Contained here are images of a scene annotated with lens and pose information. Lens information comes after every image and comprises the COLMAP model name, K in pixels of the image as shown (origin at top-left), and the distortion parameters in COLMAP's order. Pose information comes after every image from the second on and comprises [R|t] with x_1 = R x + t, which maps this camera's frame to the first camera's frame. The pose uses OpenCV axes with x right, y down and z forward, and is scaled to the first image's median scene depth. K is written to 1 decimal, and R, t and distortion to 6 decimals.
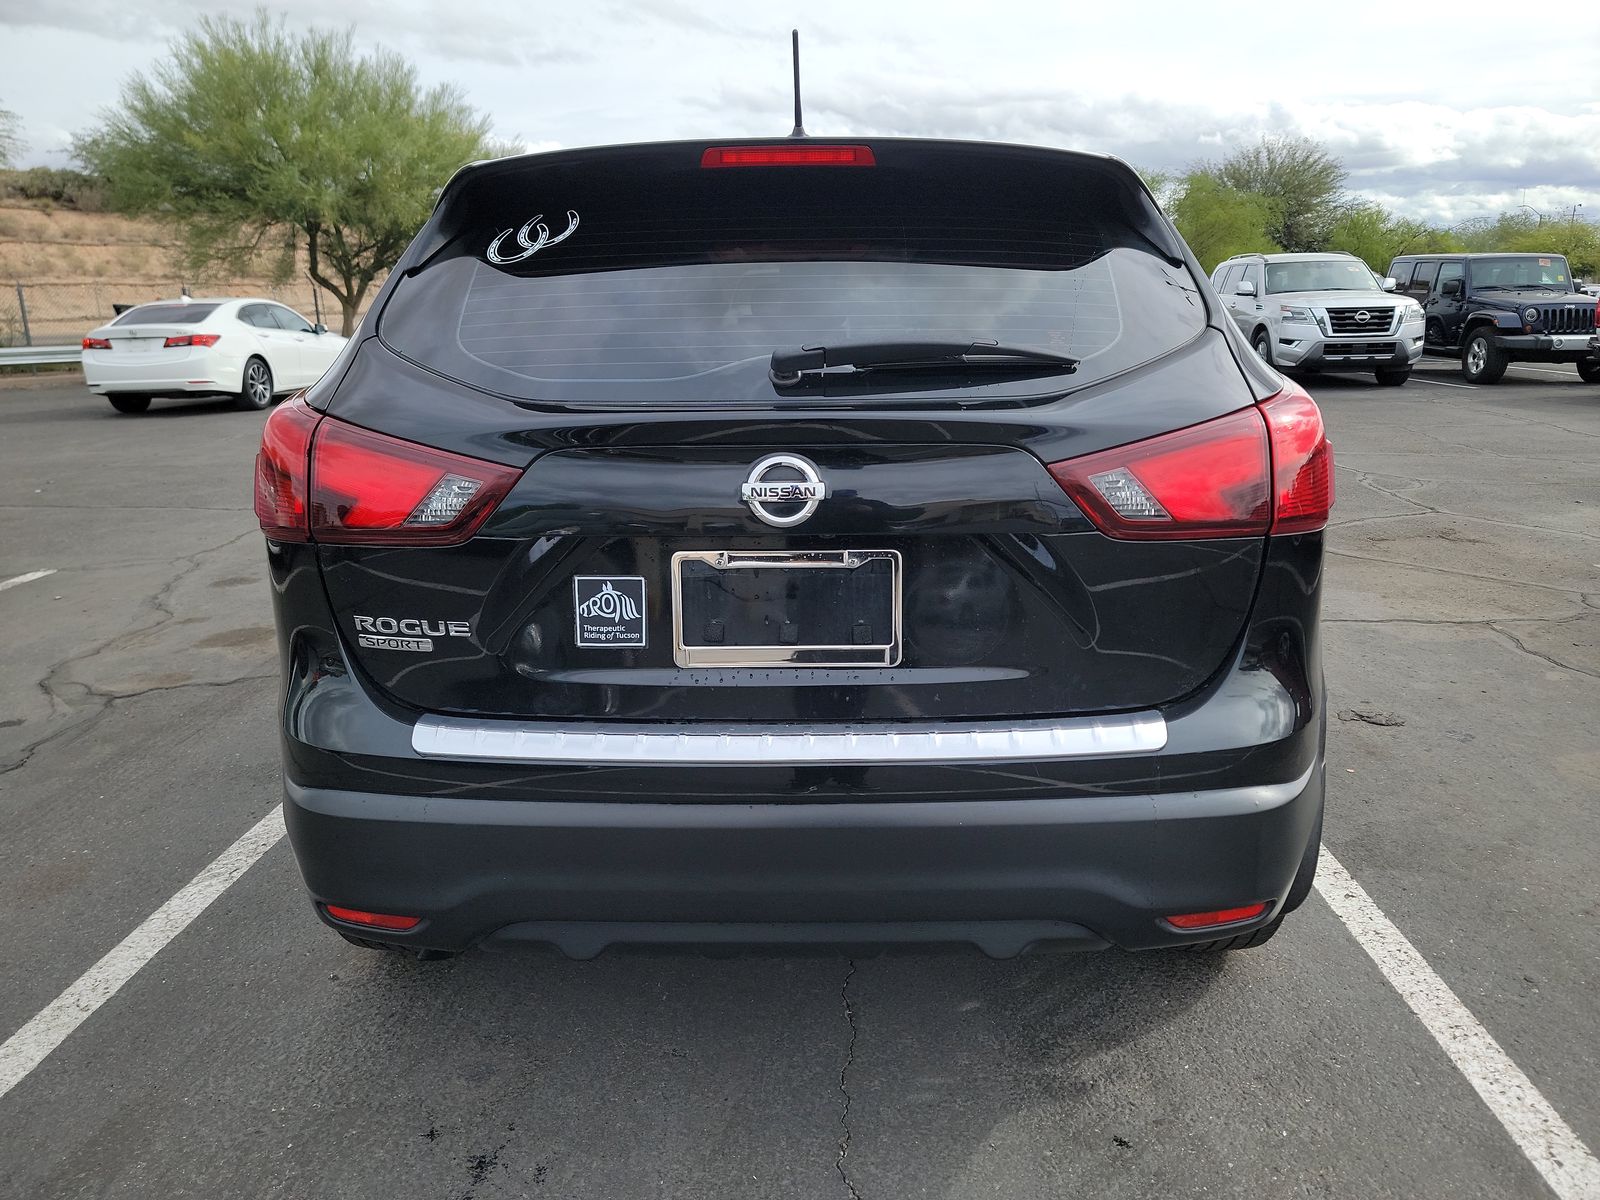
lens RADIAL K [[1188.8, 0, 805.6], [0, 1188.8, 607.5], [0, 0, 1]] dist [0.028875, -0.007137]
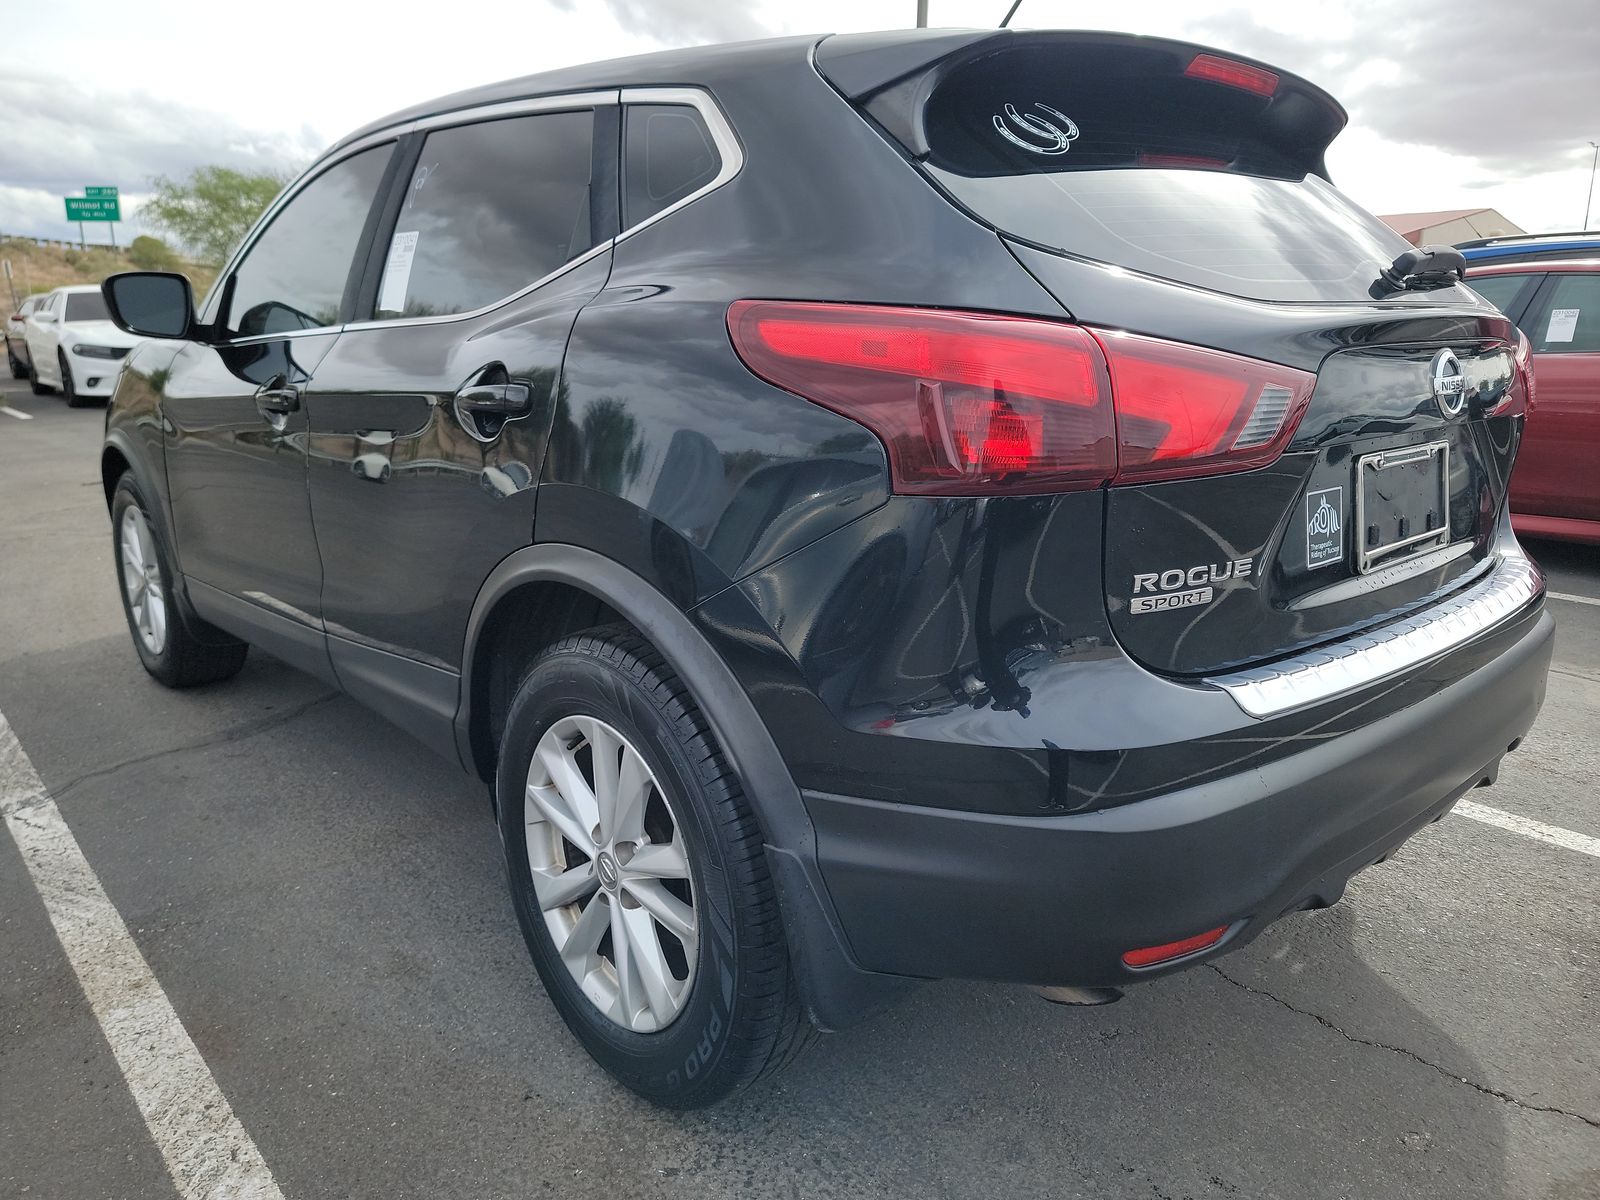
lens RADIAL K [[1188.8, 0, 801.5], [0, 1188.8, 586.7], [0, 0, 1]] dist [0.028875, -0.007137]
pose [[0.719915, -0.145081, 0.678730, -0.949107], [0.167360, 0.985340, 0.033105, -0.043269], [-0.673582, 0.089760, 0.733642, 0.501383]]
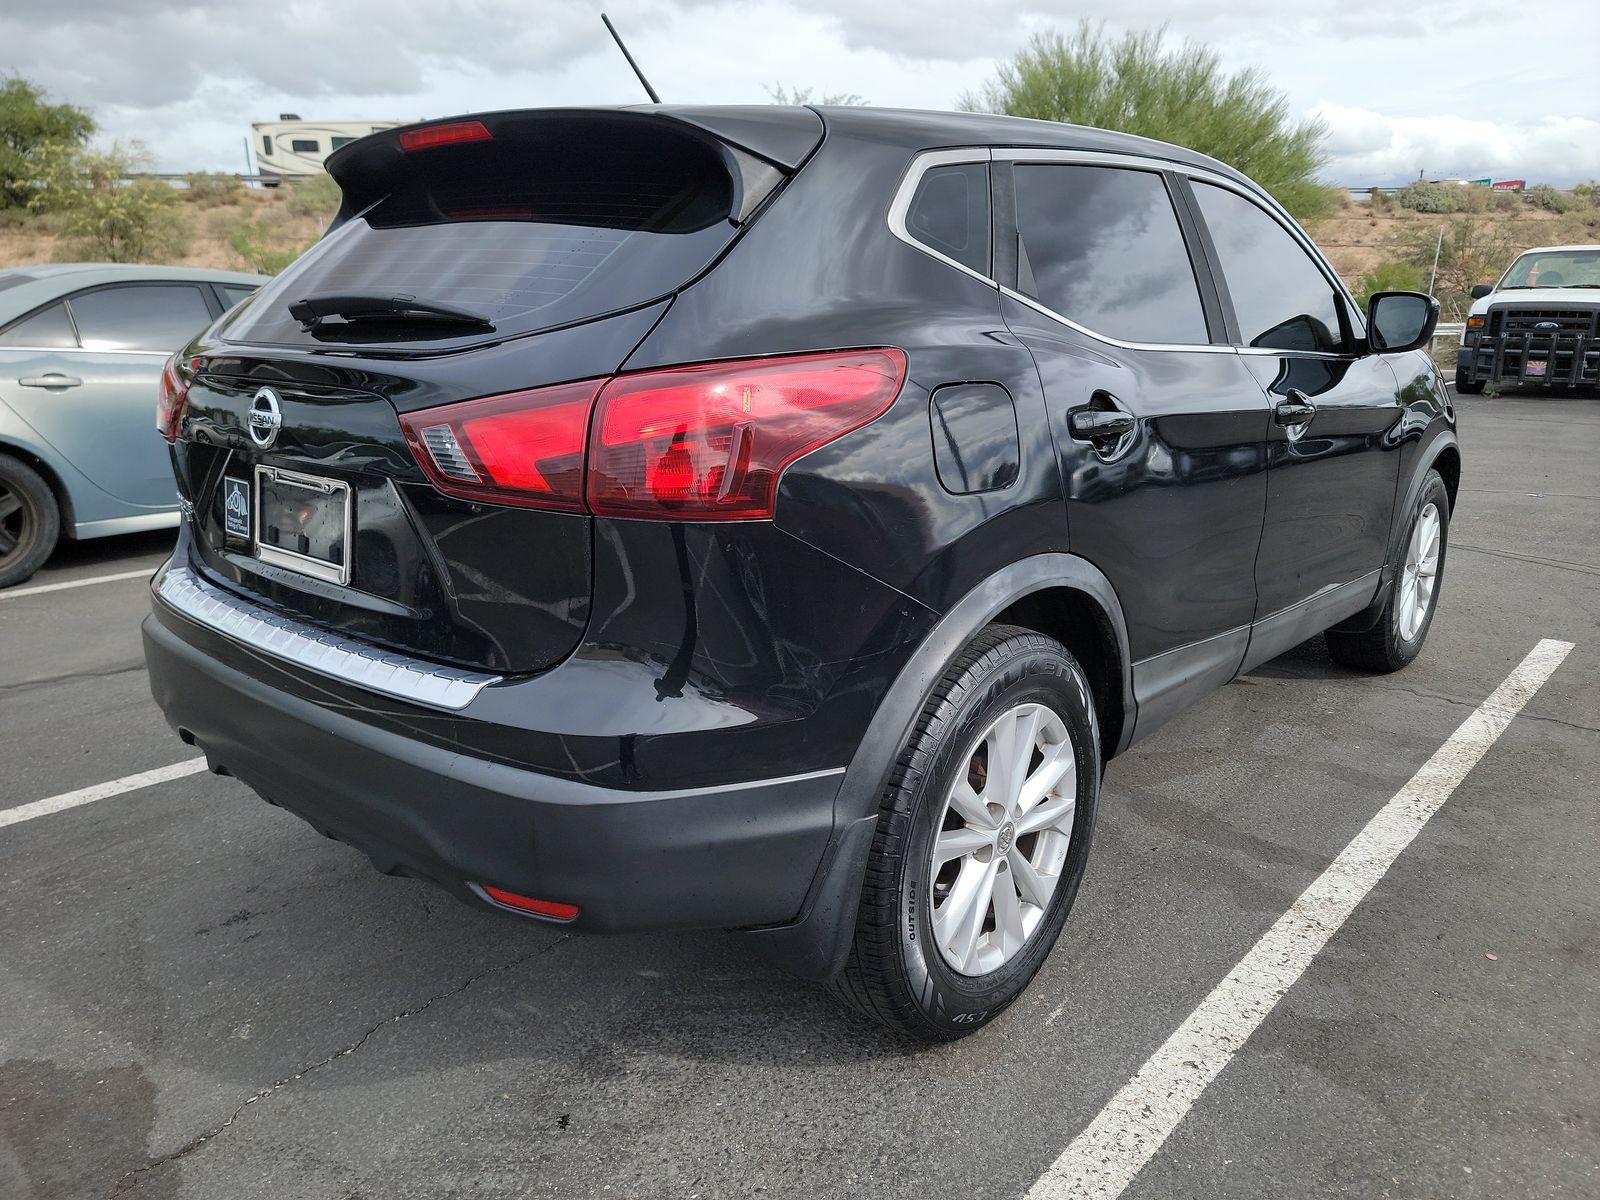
lens RADIAL K [[1188.8, 0, 805.4], [0, 1188.8, 604.0], [0, 0, 1]] dist [0.028875, -0.007137]
pose [[0.764575, 0.170535, -0.621565, 0.946109], [-0.169506, 0.983617, 0.061364, -0.064784], [0.621846, 0.058442, 0.780956, 0.329656]]
